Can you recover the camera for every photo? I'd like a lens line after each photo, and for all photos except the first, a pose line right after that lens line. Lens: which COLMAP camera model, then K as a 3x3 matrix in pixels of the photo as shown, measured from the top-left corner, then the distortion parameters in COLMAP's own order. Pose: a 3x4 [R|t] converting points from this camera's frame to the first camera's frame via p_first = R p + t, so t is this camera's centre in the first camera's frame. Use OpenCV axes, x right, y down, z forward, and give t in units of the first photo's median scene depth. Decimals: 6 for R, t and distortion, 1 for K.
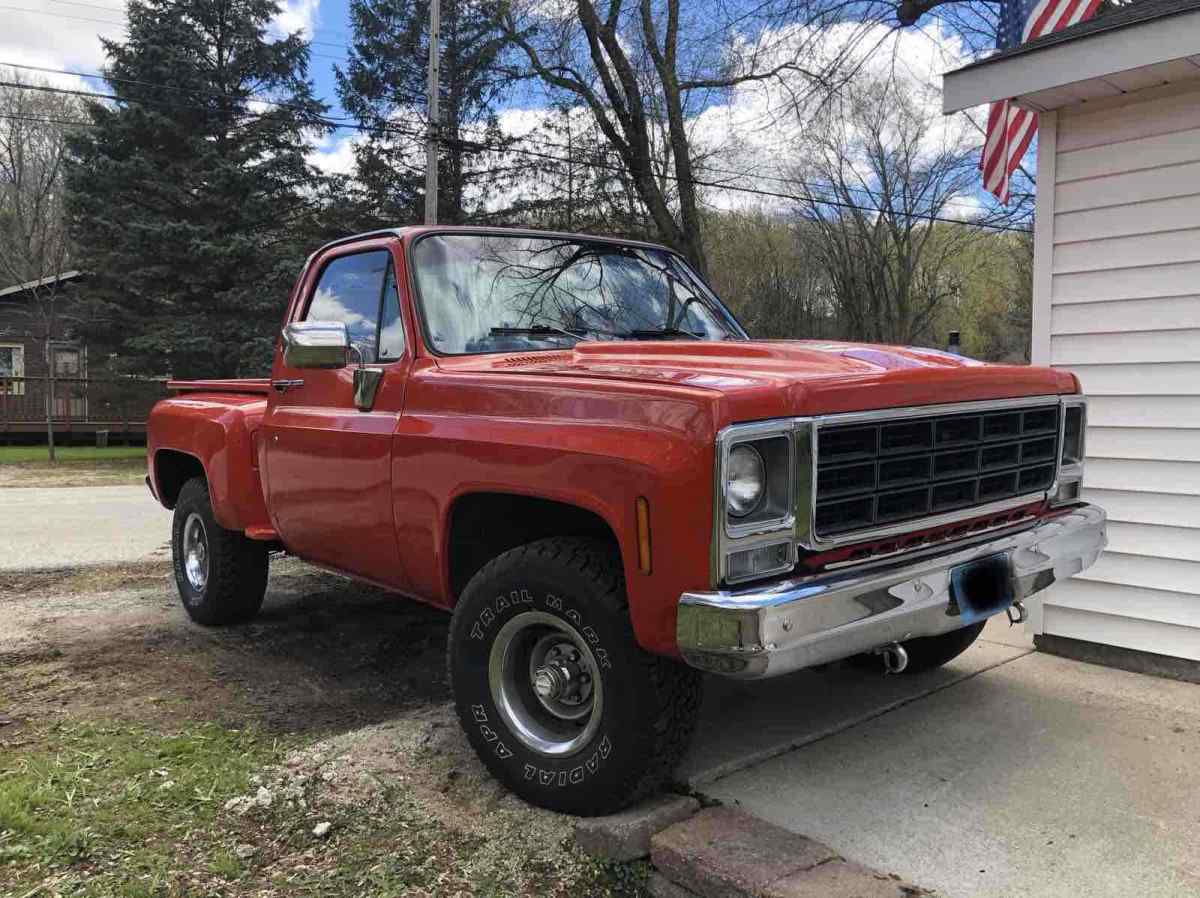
lens RADIAL K [[1021.1, 0, 600.0], [0, 1021.1, 449.0], [0, 0, 1]] dist [0.072171, -0.121053]
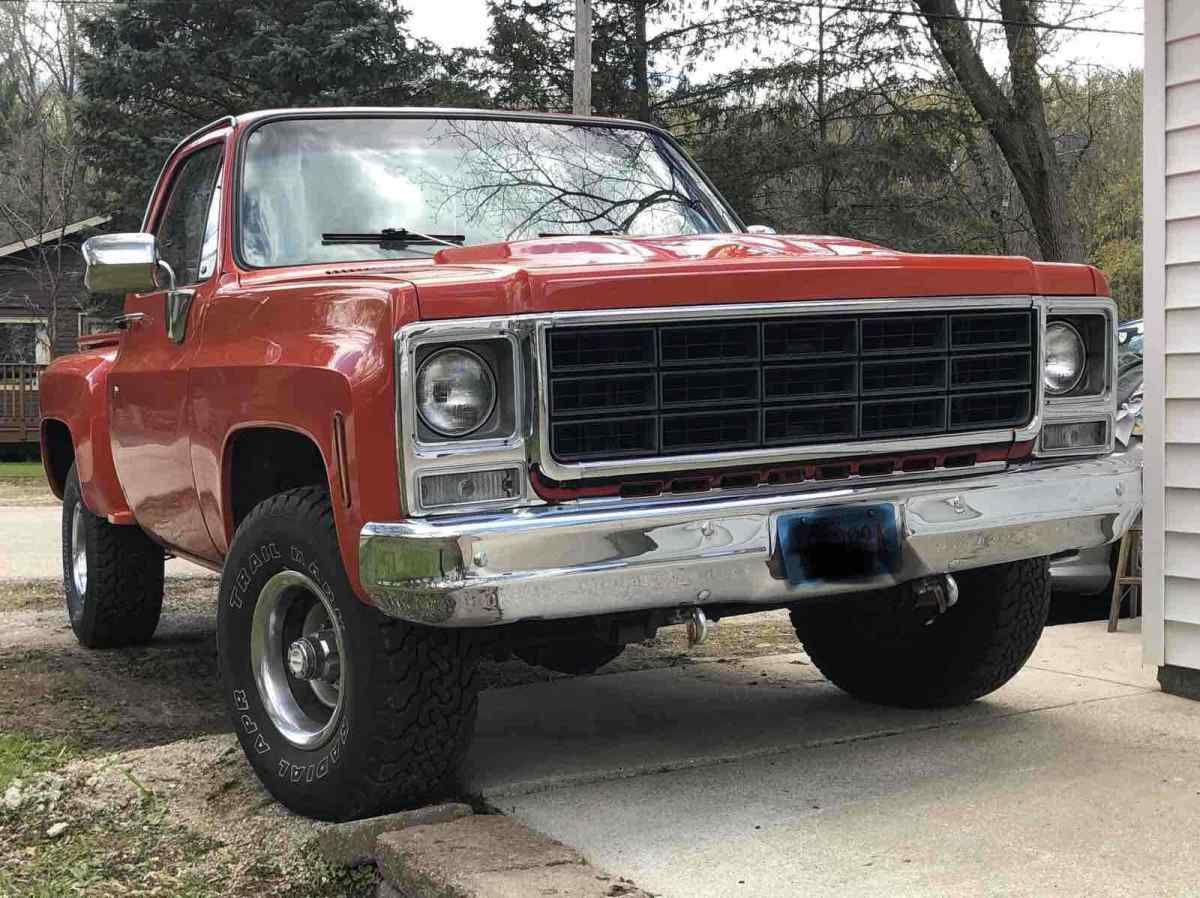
lens RADIAL K [[1703.4, 0, 600.0], [0, 1703.4, 449.0], [0, 0, 1]] dist [0.172513, -0.514964]
pose [[0.970412, -0.008446, -0.241308, 0.441493], [0.002739, 0.999709, -0.023973, 0.082728], [0.241440, 0.022603, 0.970152, -0.232853]]
